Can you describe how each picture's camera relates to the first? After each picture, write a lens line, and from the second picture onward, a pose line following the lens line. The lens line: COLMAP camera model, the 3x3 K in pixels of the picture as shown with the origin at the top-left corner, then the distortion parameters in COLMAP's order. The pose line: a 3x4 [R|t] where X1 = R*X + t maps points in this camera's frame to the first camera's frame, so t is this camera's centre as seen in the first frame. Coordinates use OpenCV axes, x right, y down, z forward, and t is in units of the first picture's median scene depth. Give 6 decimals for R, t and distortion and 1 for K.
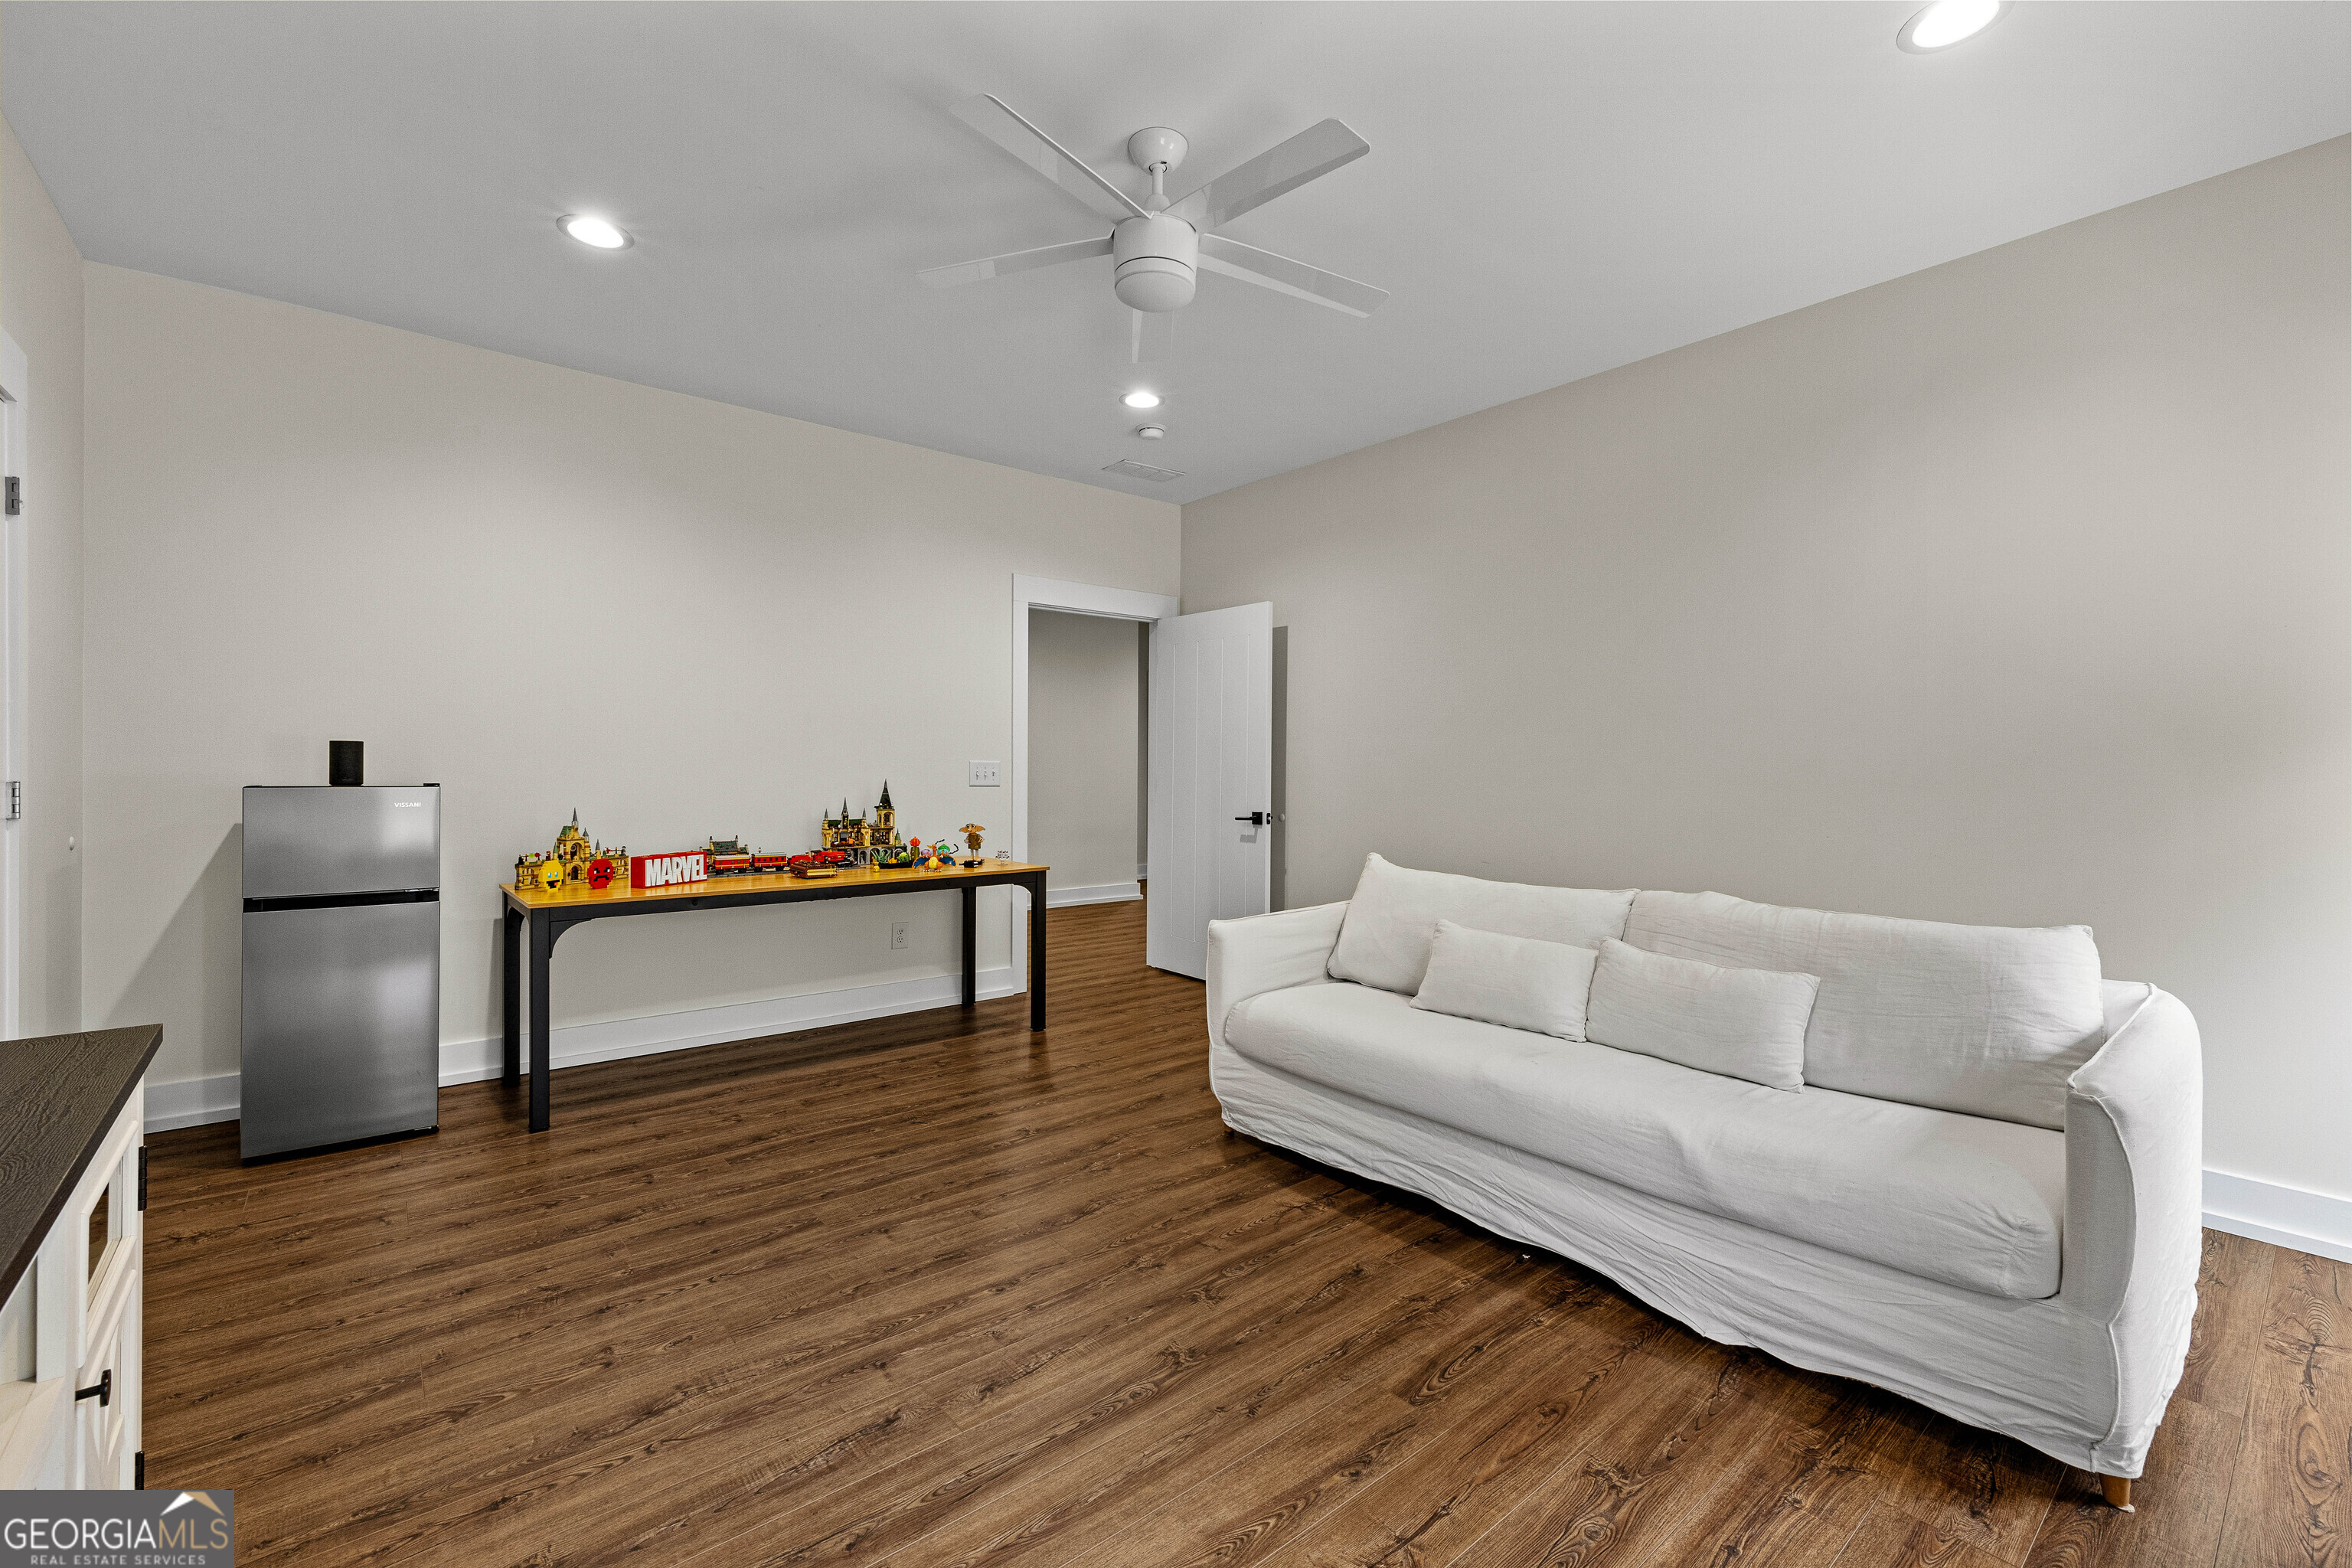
lens RADIAL K [[987.4, 0, 1166.2], [0, 987.4, 773.4], [0, 0, 1]] dist [0.000750, 0.000242]
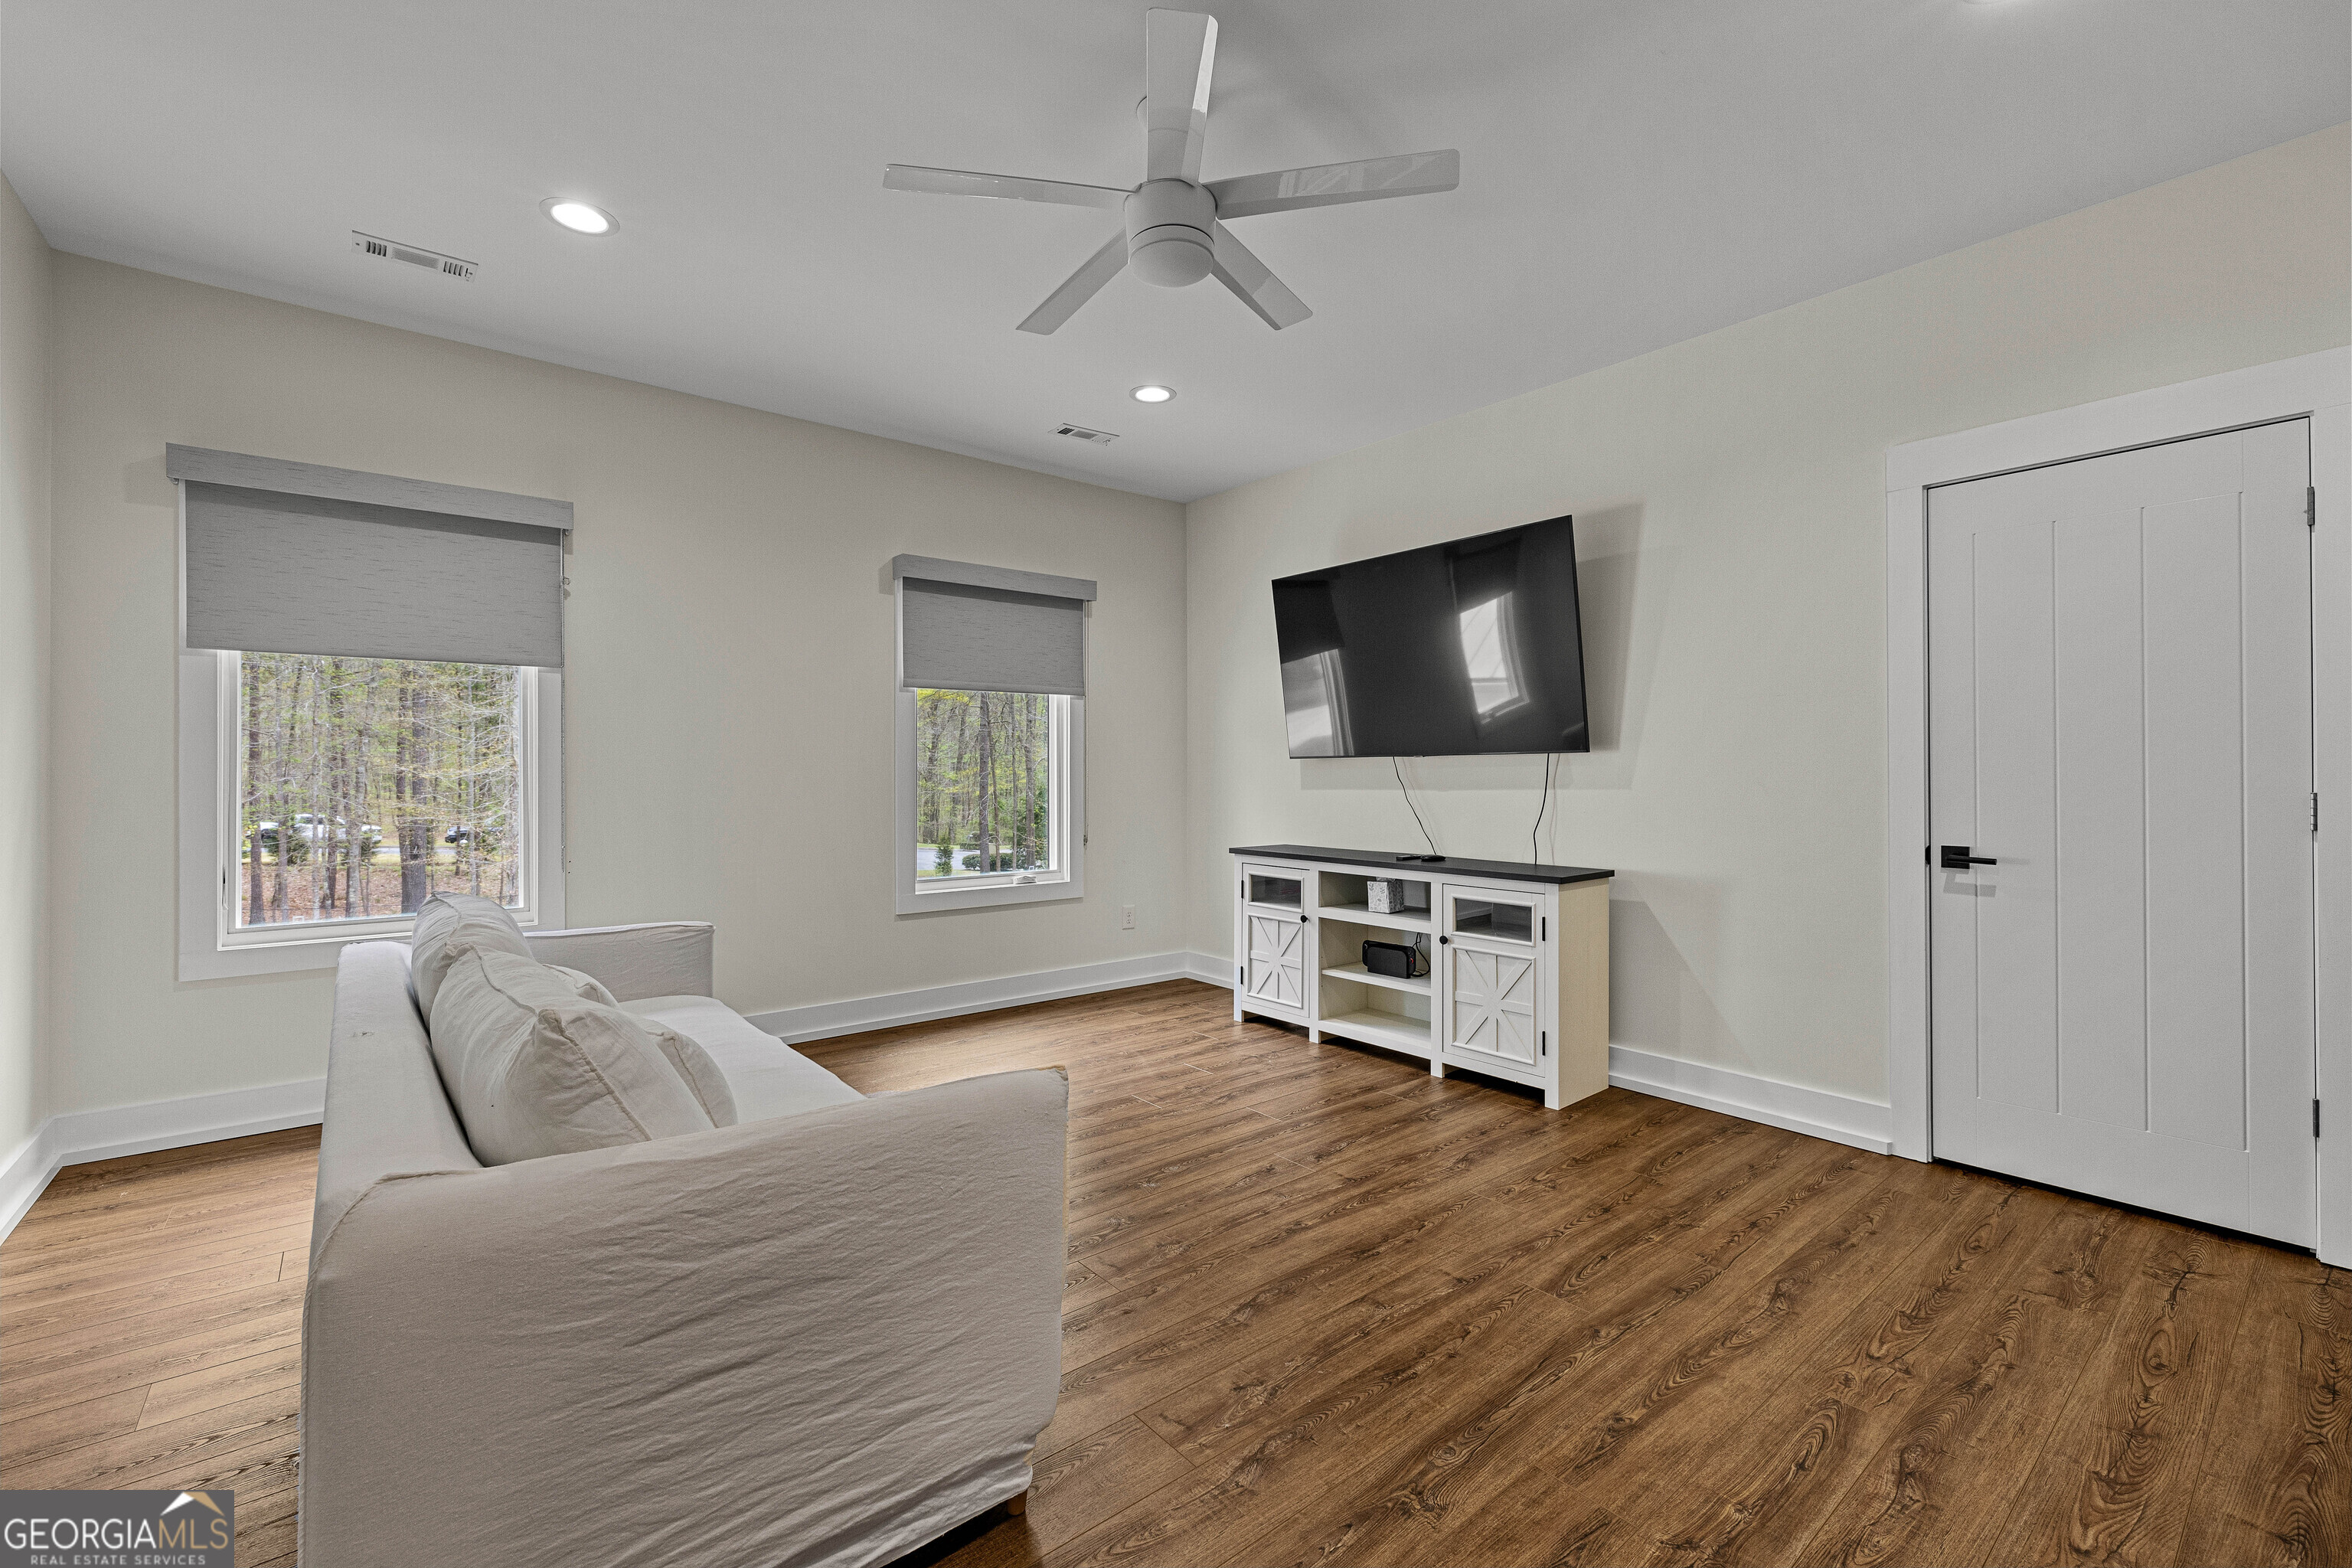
lens RADIAL K [[987.4, 0, 1166.2], [0, 987.4, 773.4], [0, 0, 1]] dist [0.000750, 0.000242]
pose [[-0.999962, -0.007631, 0.004208, -0.013643], [-0.007616, 0.999964, 0.003666, -0.007832], [-0.004236, 0.003634, -0.999984, 2.009545]]
